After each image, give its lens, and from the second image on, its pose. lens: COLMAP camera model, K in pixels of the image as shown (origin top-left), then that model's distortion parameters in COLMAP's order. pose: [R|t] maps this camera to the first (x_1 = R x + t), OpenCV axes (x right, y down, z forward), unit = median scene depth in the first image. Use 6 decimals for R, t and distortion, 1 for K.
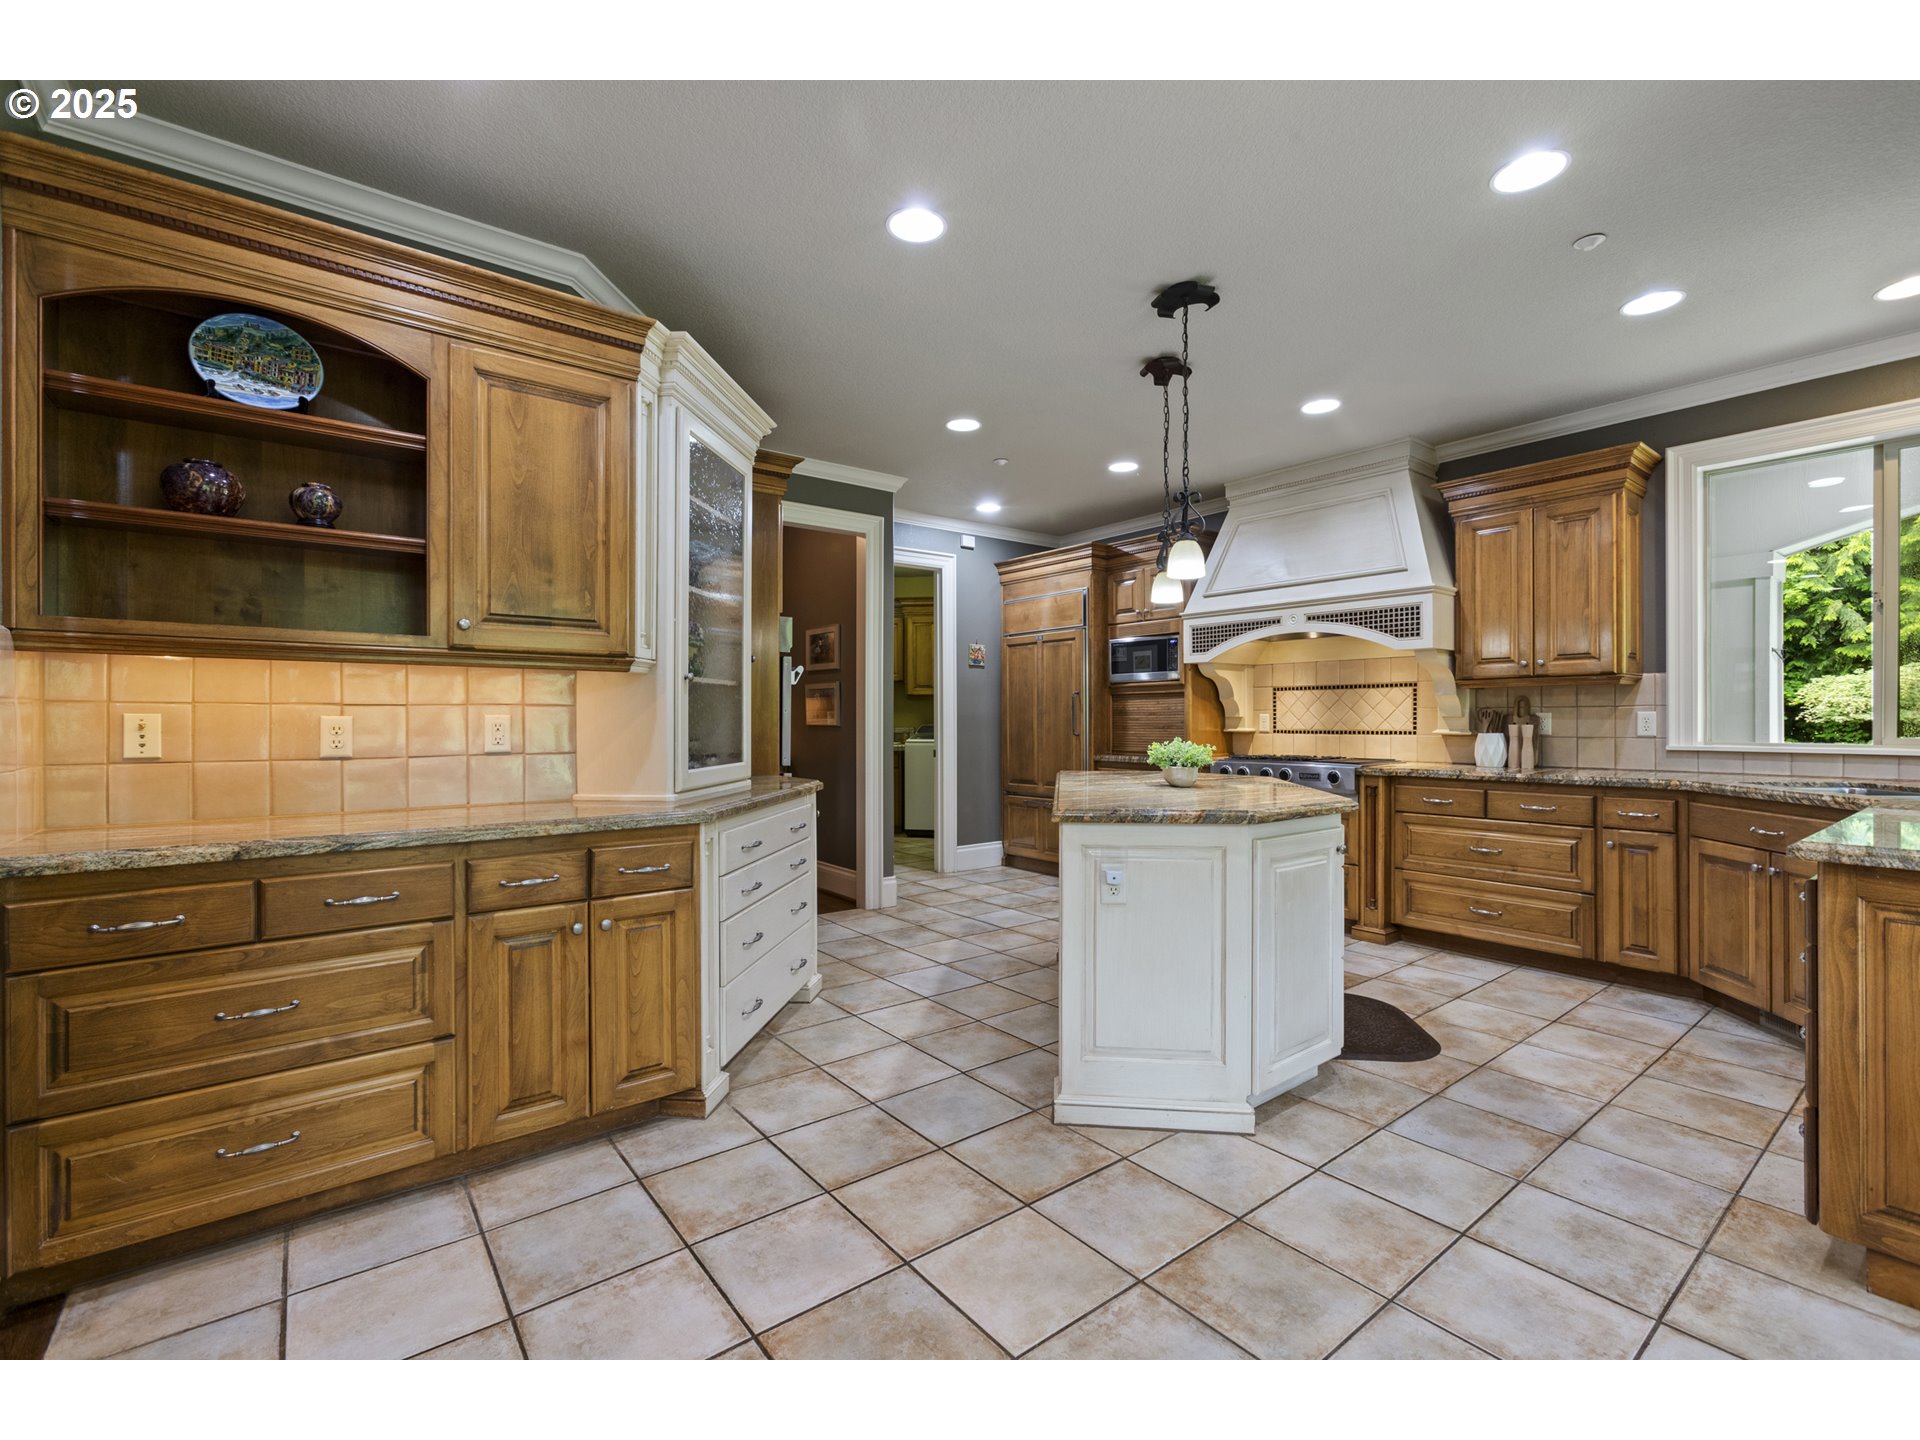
lens RADIAL K [[853.9, 0, 963.4], [0, 853.9, 716.2], [0, 0, 1]] dist [-0.008432, 0.001496]
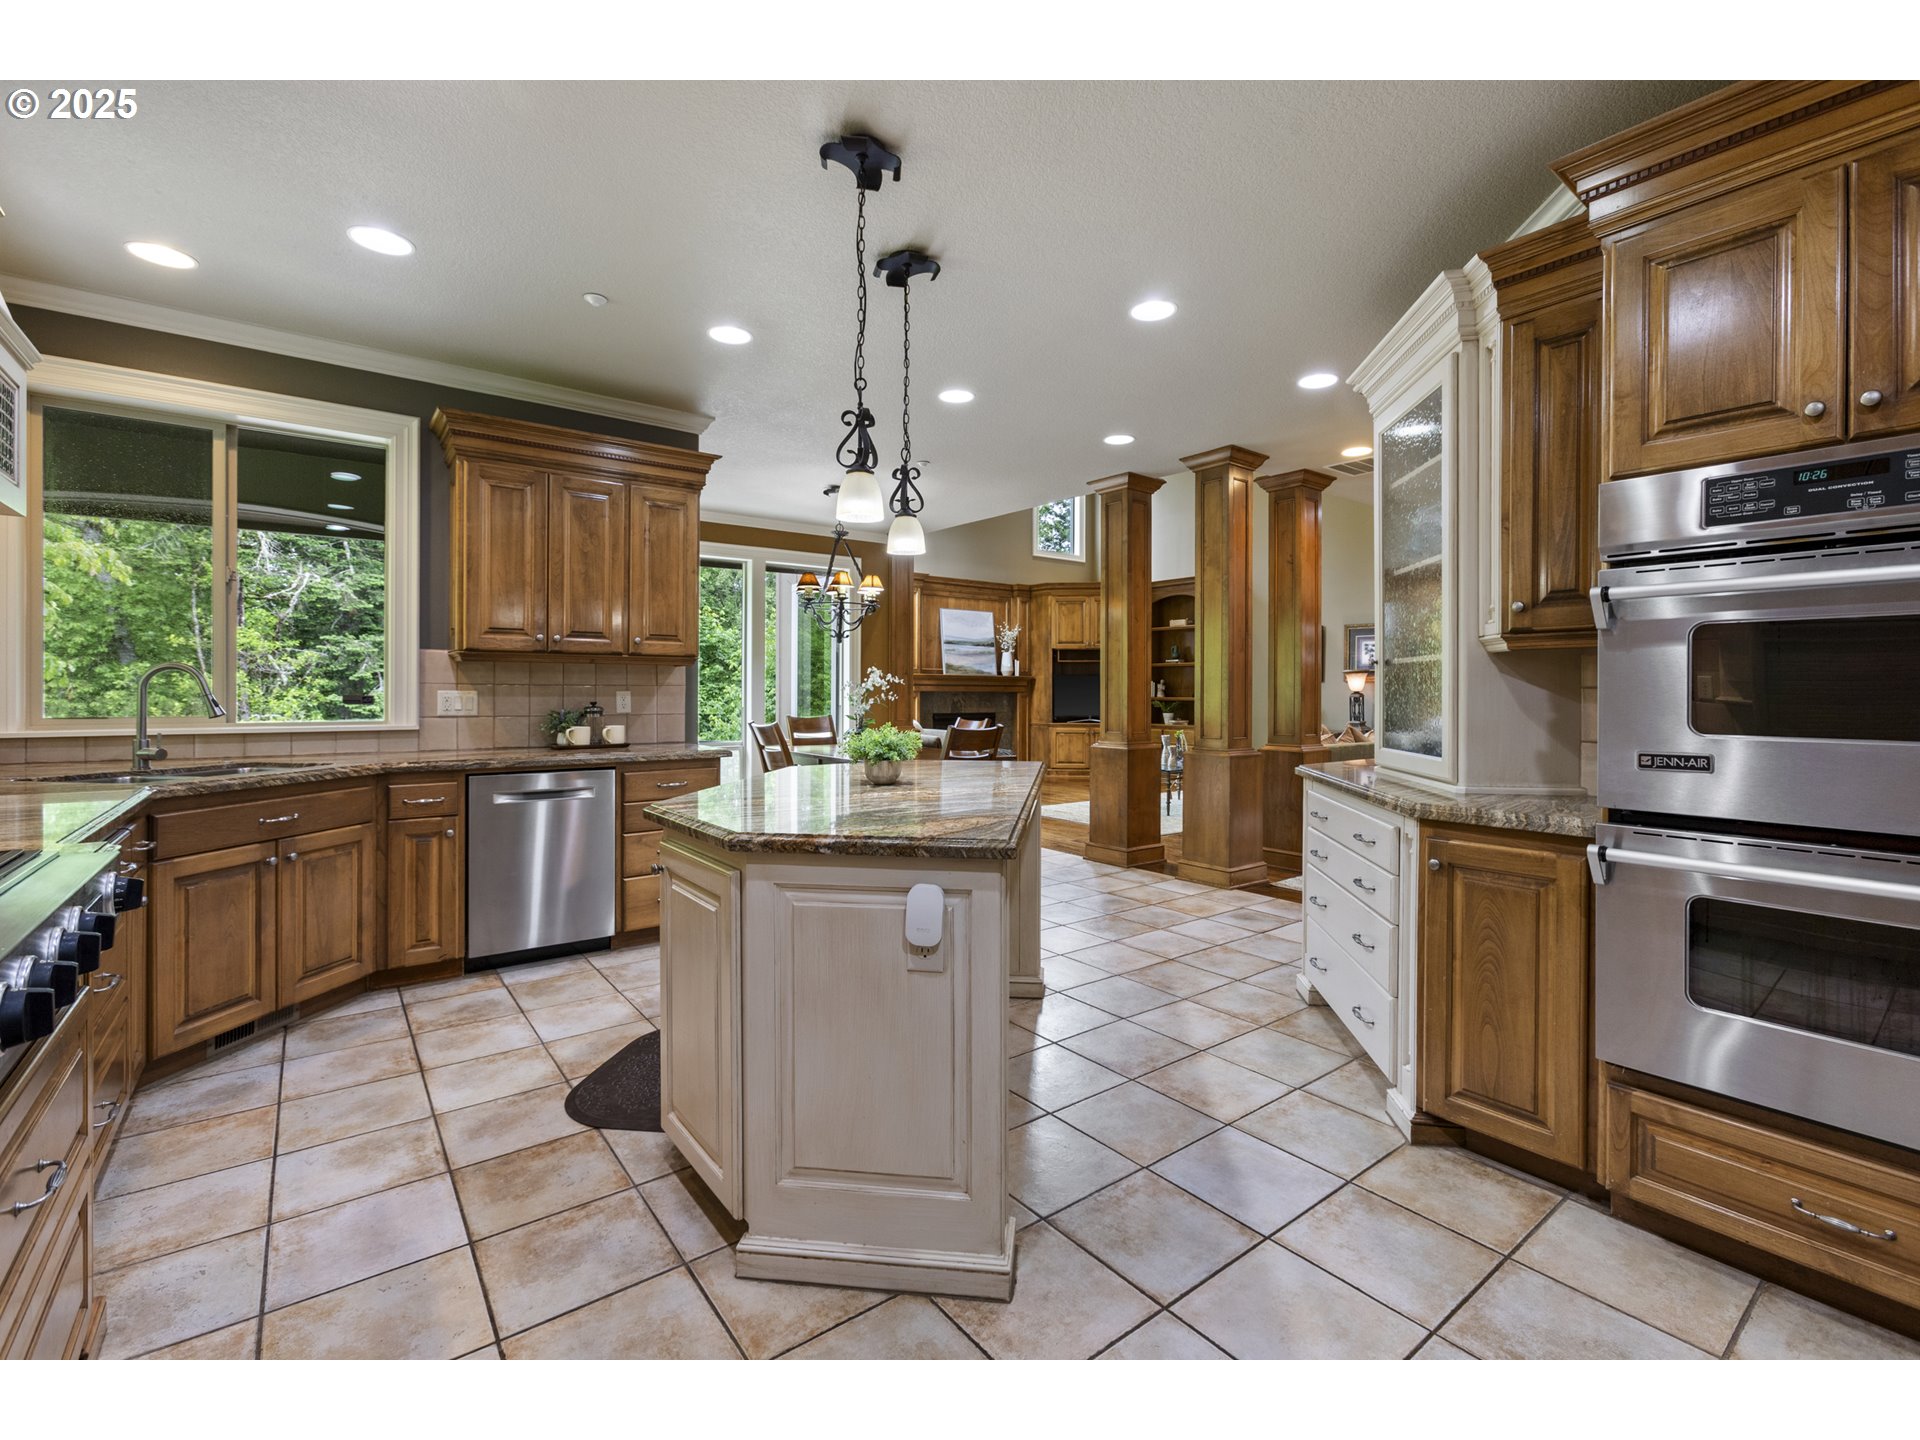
lens RADIAL K [[853.9, 0, 972.3], [0, 853.9, 698.9], [0, 0, 1]] dist [-0.008432, 0.001496]
pose [[-0.999997, -0.001250, 0.002305, 0.124638], [-0.001235, 0.999978, 0.006582, -0.002431], [-0.002313, 0.006579, -0.999976, 1.353675]]
